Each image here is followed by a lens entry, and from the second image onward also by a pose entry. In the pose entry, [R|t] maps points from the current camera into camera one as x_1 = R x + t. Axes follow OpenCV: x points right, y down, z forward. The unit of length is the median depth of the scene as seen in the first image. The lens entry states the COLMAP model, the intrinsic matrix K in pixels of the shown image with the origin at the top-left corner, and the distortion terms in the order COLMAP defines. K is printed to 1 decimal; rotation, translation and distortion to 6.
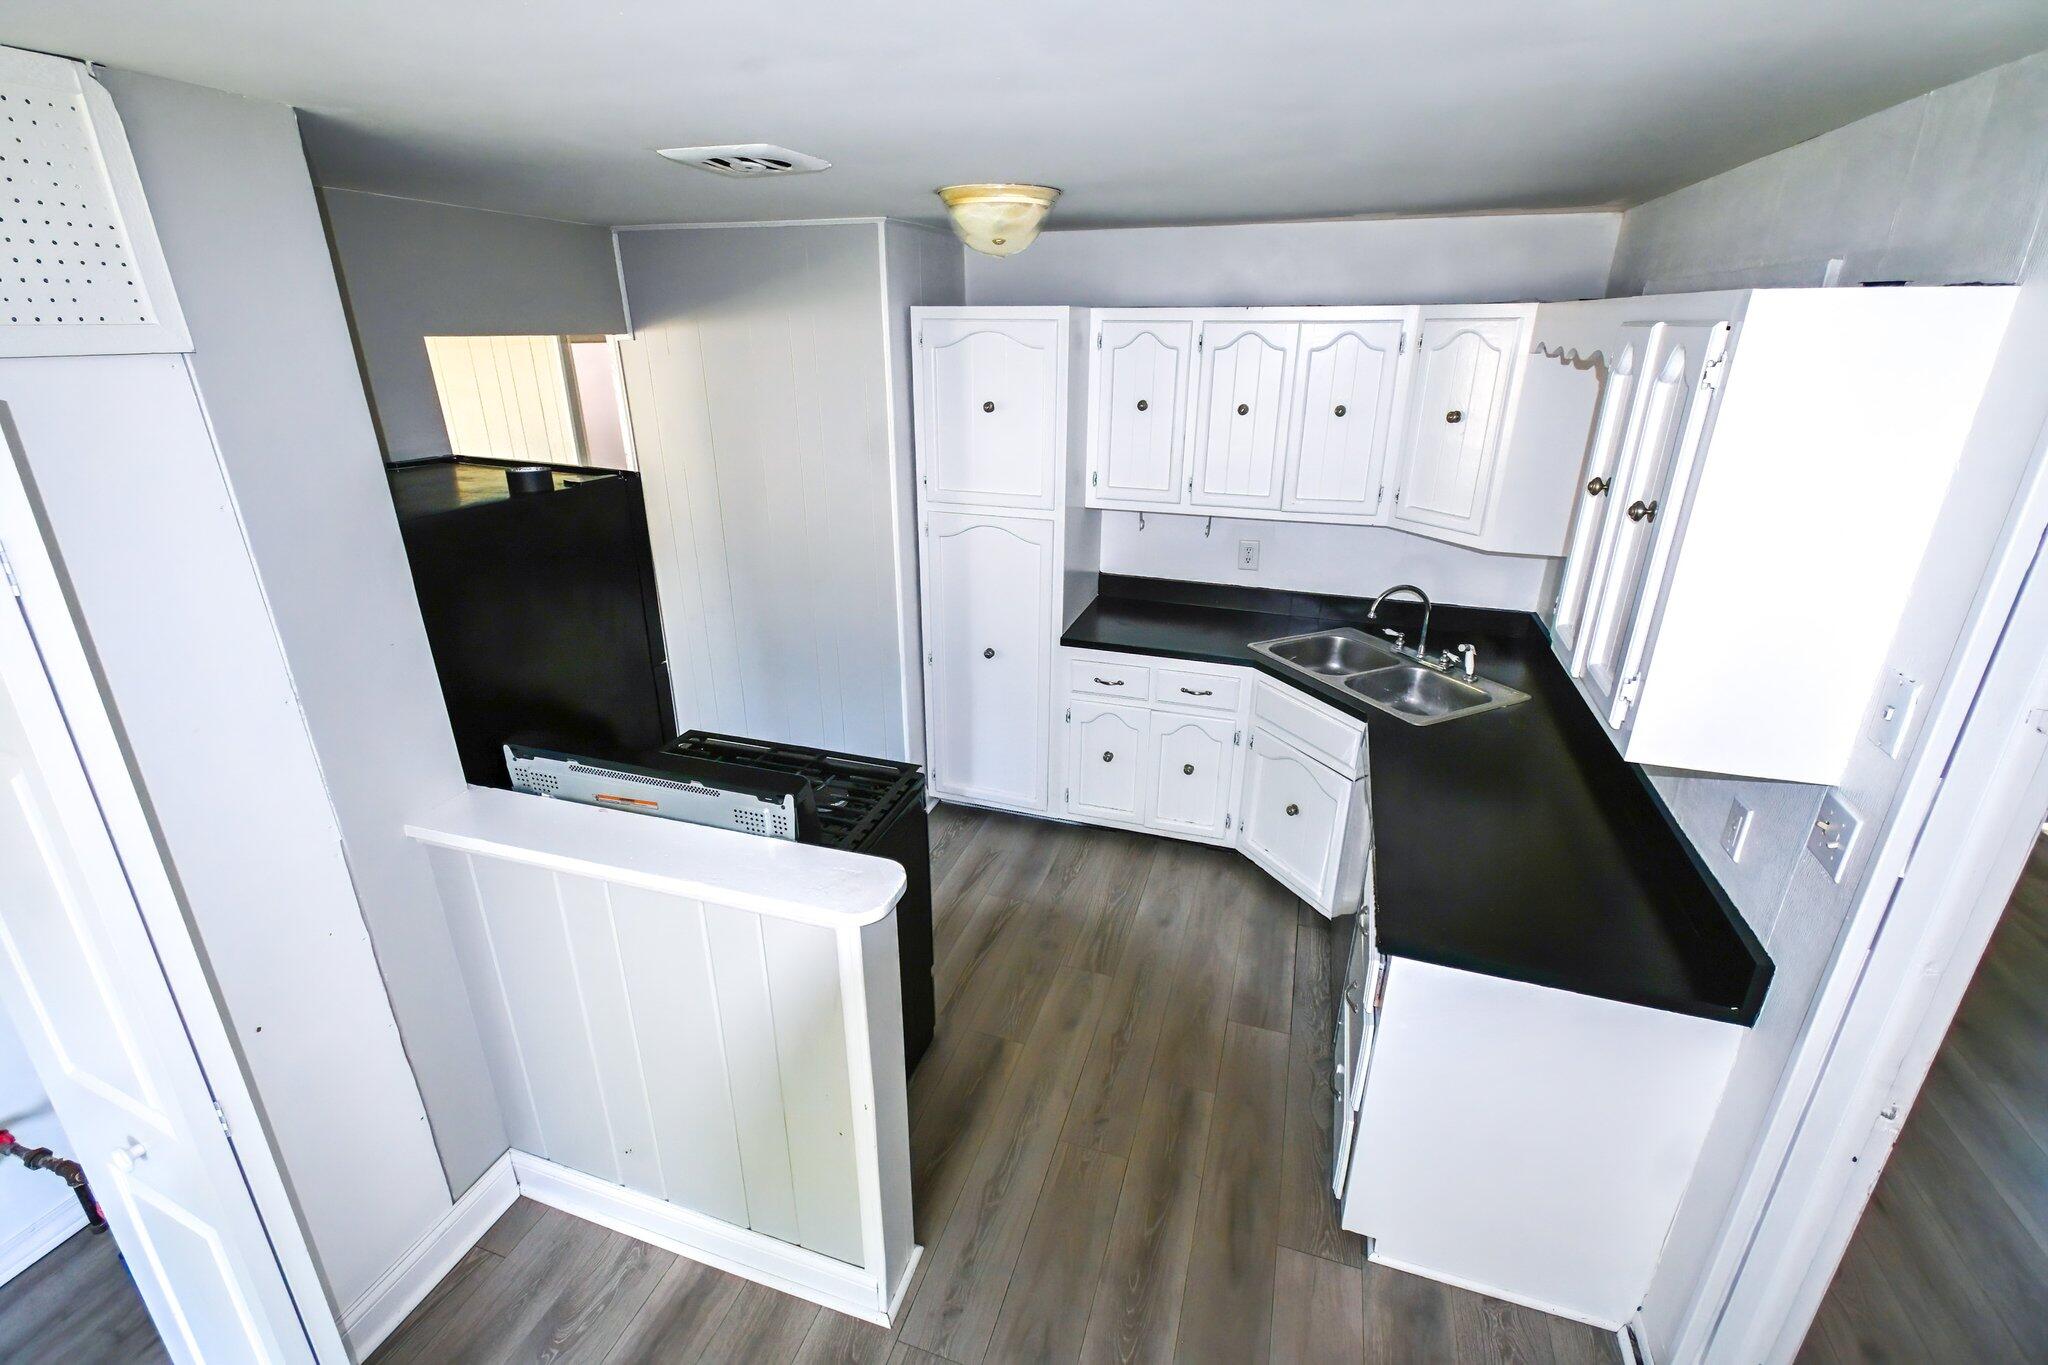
lens RADIAL K [[901.5, 0, 1012.6], [0, 901.5, 672.1], [0, 0, 1]] dist [0.004167, 0.001189]
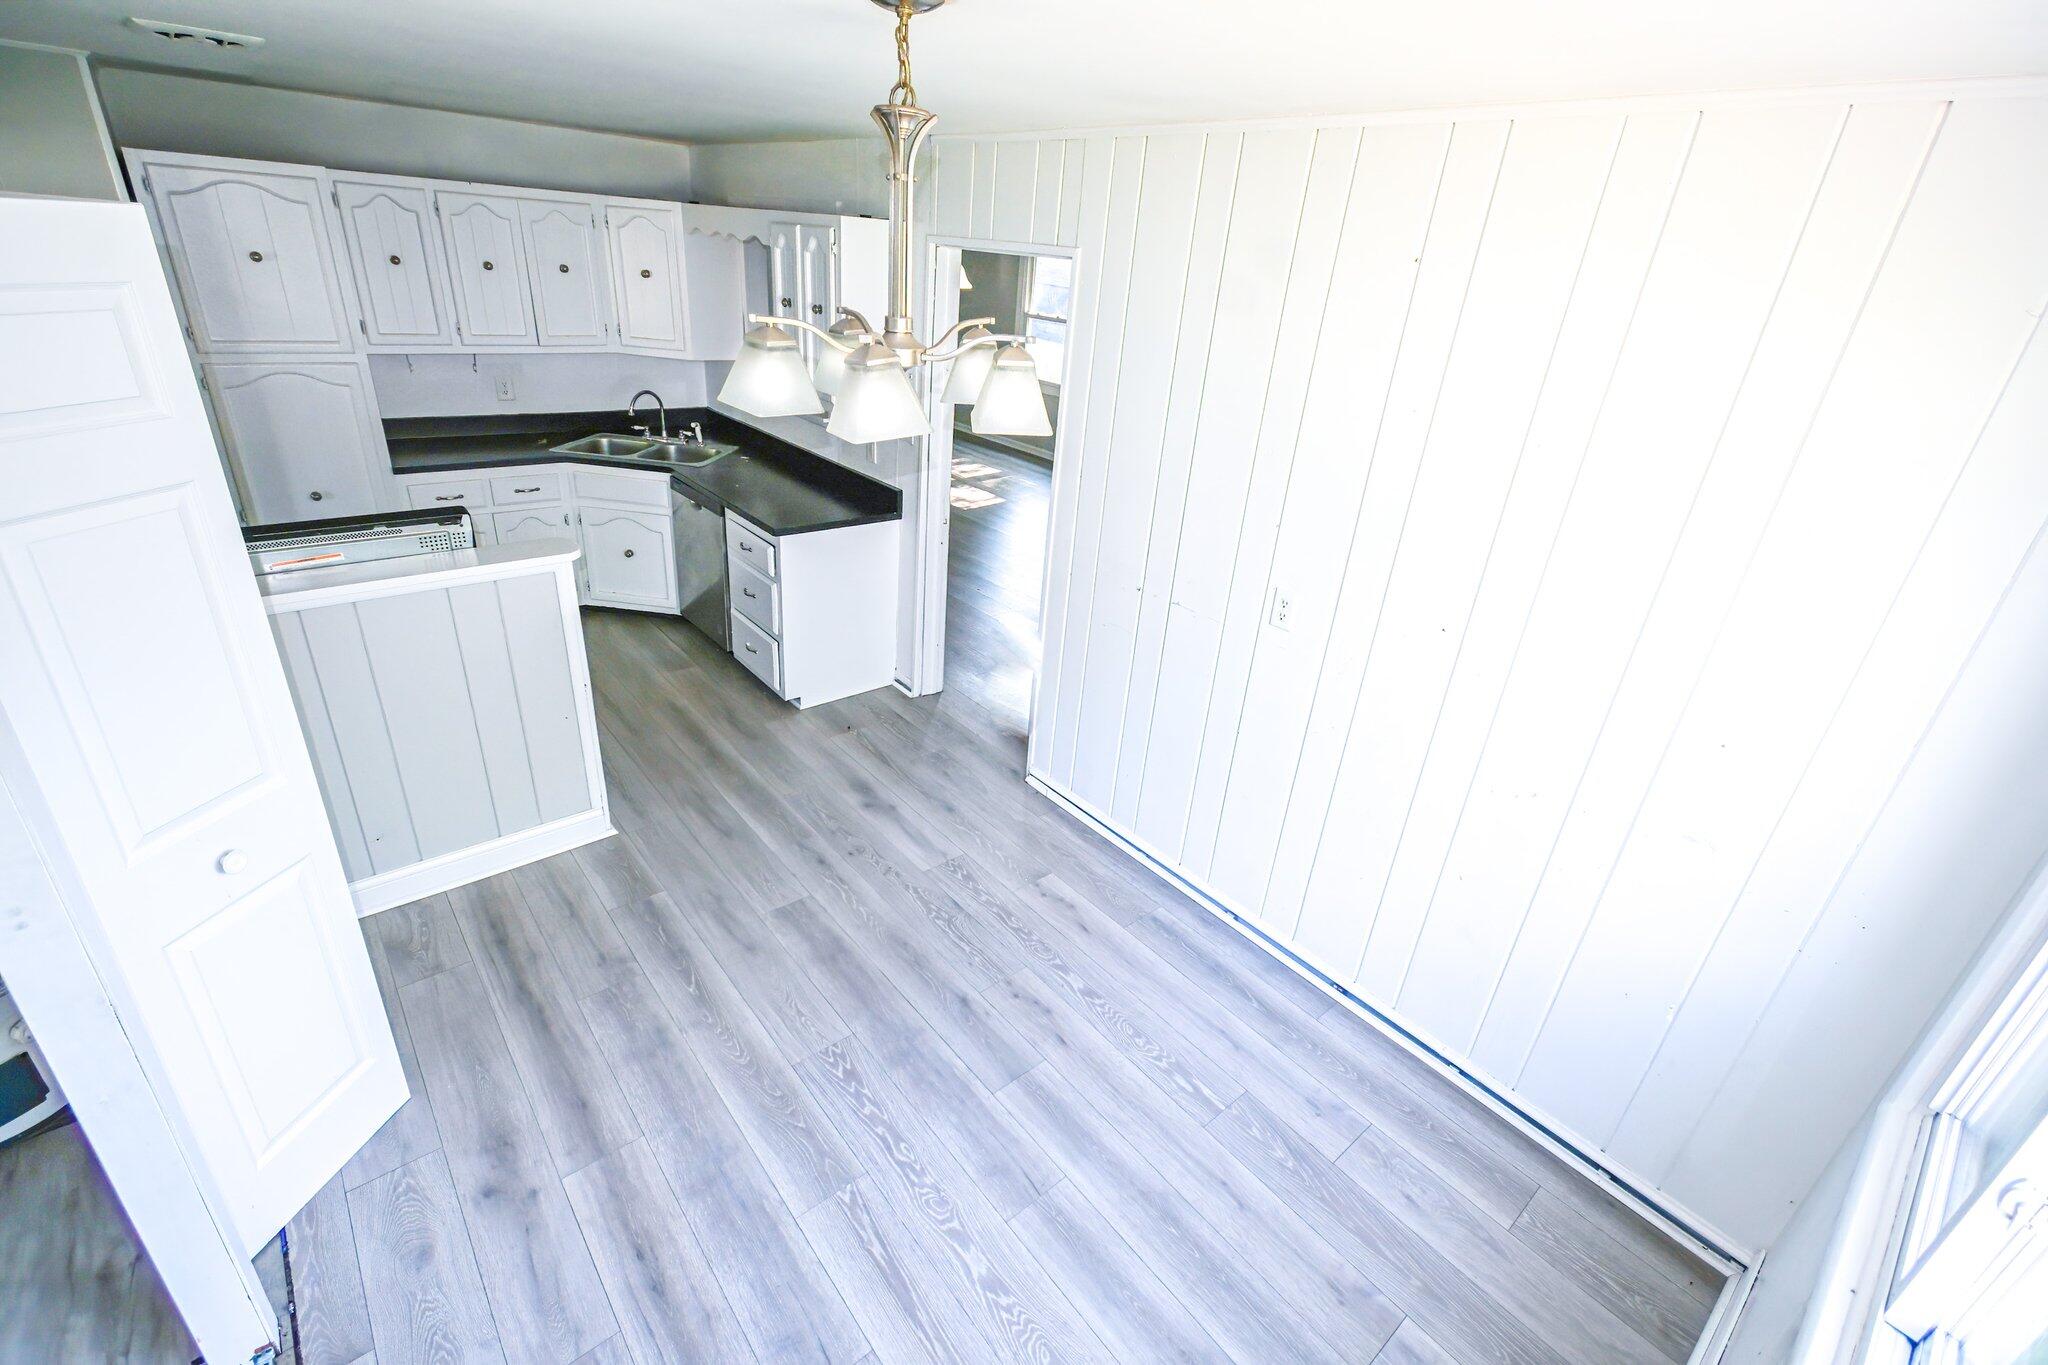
lens RADIAL K [[901.5, 0, 1030.7], [0, 901.5, 689.9], [0, 0, 1]] dist [0.004167, 0.001189]
pose [[0.520110, -0.345117, 0.781268, -0.583988], [0.236080, 0.937180, 0.256825, 0.138246], [-0.820824, 0.050865, 0.568912, -0.369882]]
